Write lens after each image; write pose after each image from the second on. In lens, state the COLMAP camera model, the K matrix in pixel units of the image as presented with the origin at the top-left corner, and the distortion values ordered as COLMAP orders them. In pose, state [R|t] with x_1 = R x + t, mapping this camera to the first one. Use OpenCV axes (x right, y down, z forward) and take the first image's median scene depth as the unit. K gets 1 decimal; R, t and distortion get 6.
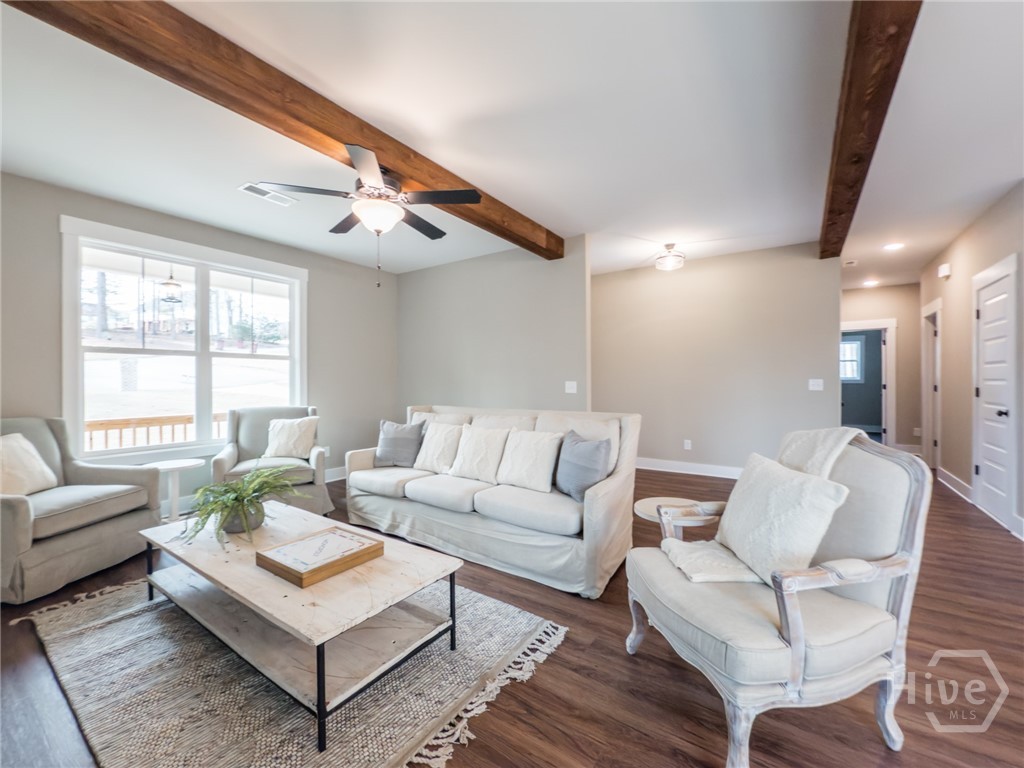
lens RADIAL K [[421.6, 0, 509.6], [0, 421.6, 381.3], [0, 0, 1]] dist [-0.002682, 0.000437]
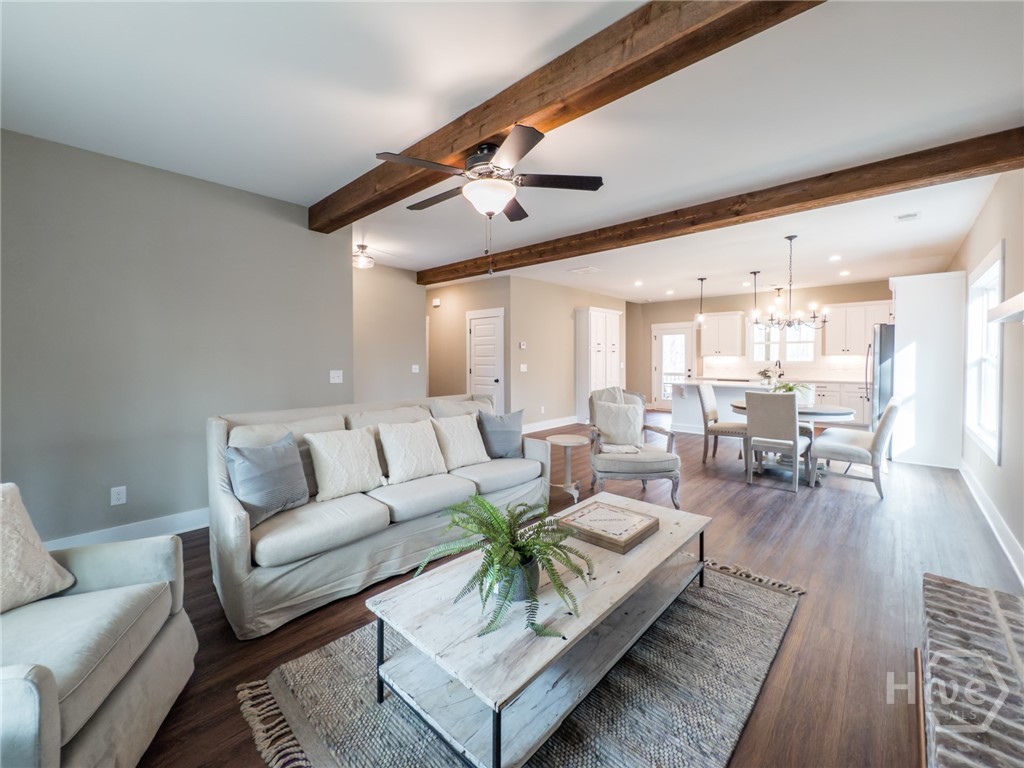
lens RADIAL K [[421.6, 0, 509.1], [0, 421.6, 369.0], [0, 0, 1]] dist [-0.002682, 0.000437]
pose [[0.140799, -0.019510, 0.989846, -0.820328], [0.002542, 0.999810, 0.019345, -0.022381], [-0.990035, -0.000207, 0.140822, 0.559387]]
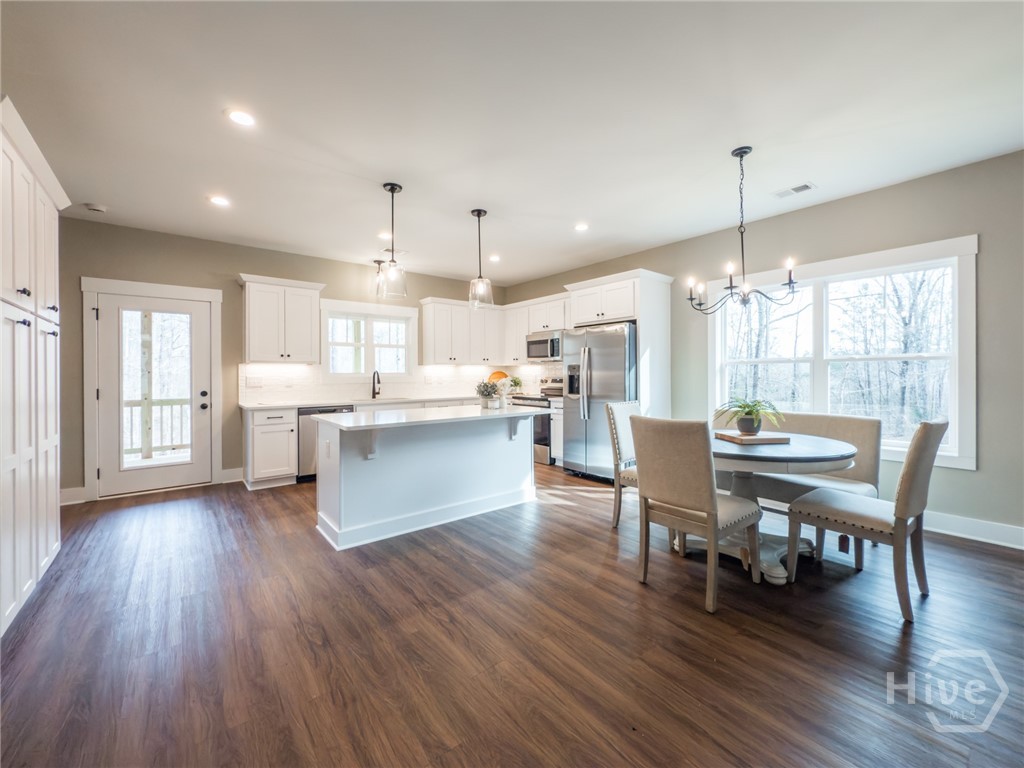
lens RADIAL K [[421.6, 0, 515.3], [0, 421.6, 373.4], [0, 0, 1]] dist [-0.002682, 0.000437]
pose [[-0.958468, 0.011705, 0.284958, 0.723630], [0.011238, 0.999931, -0.003273, -0.004879], [-0.284977, 0.000065, -0.958534, 0.724679]]
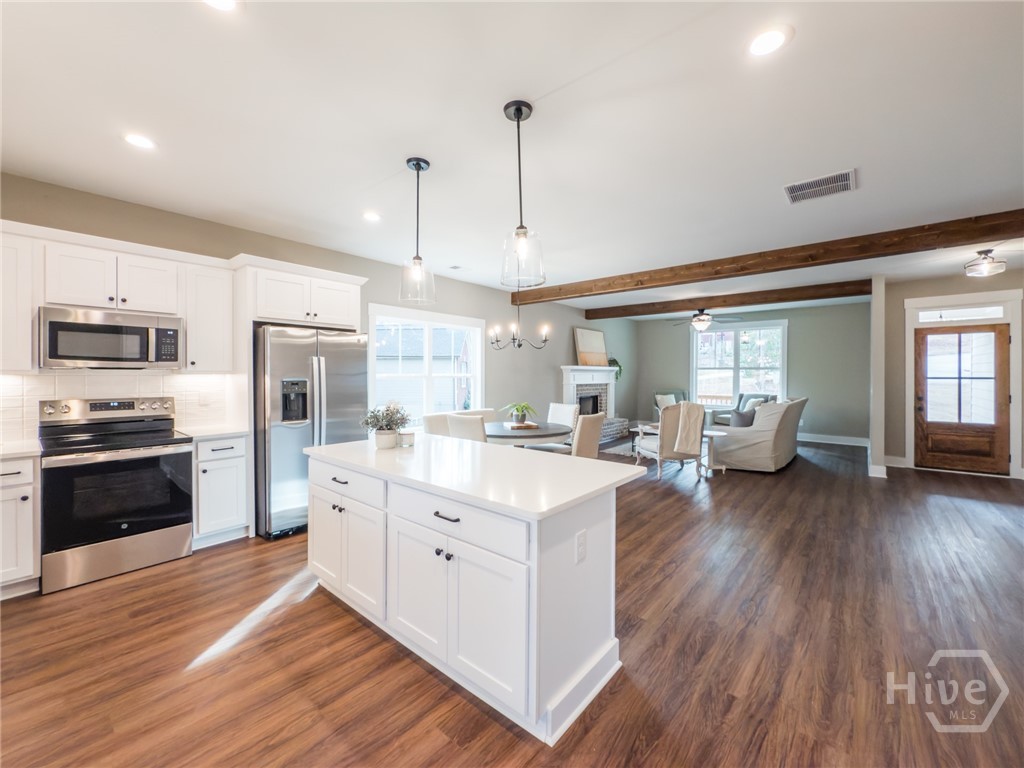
lens RADIAL K [[421.6, 0, 515.2], [0, 421.6, 375.0], [0, 0, 1]] dist [-0.002682, 0.000437]
pose [[-0.090735, 0.009692, -0.995828, 1.778378], [-0.002827, 0.999946, 0.009990, -0.051997], [0.995871, 0.003722, -0.090703, 0.002292]]
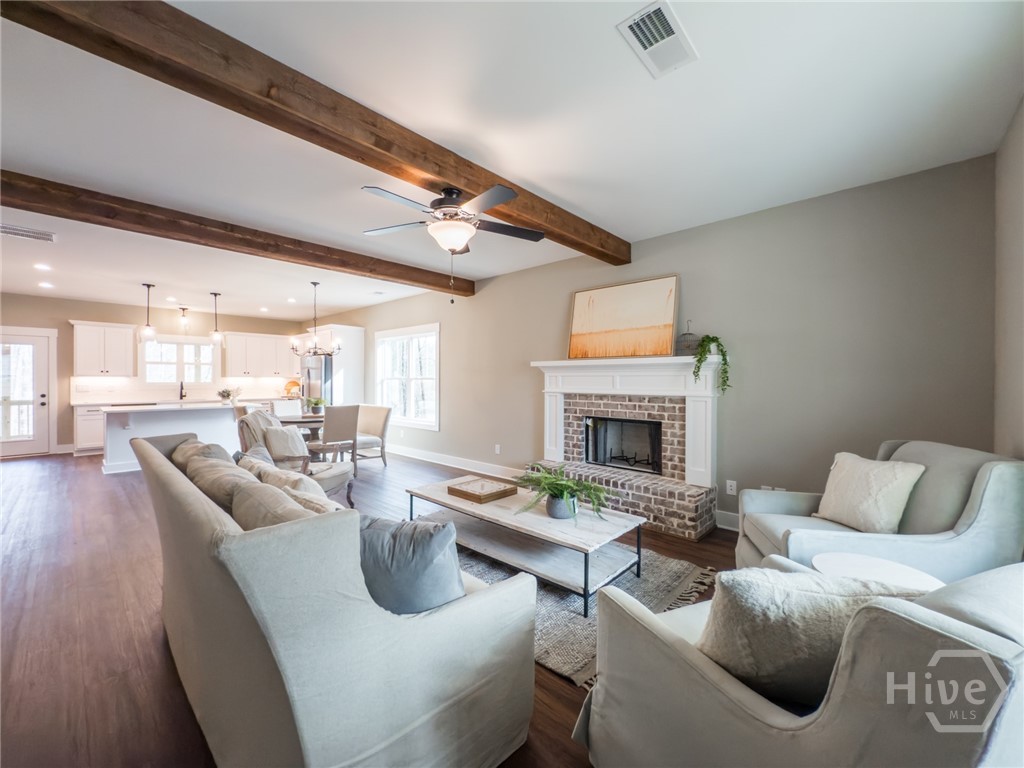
lens RADIAL K [[421.6, 0, 513.2], [0, 421.6, 379.7], [0, 0, 1]] dist [-0.002682, 0.000437]
pose [[-0.988828, 0.004590, 0.148991, -0.420455], [0.004640, 0.999989, -0.000016, -0.022872], [-0.148990, 0.000675, -0.988839, 1.358615]]
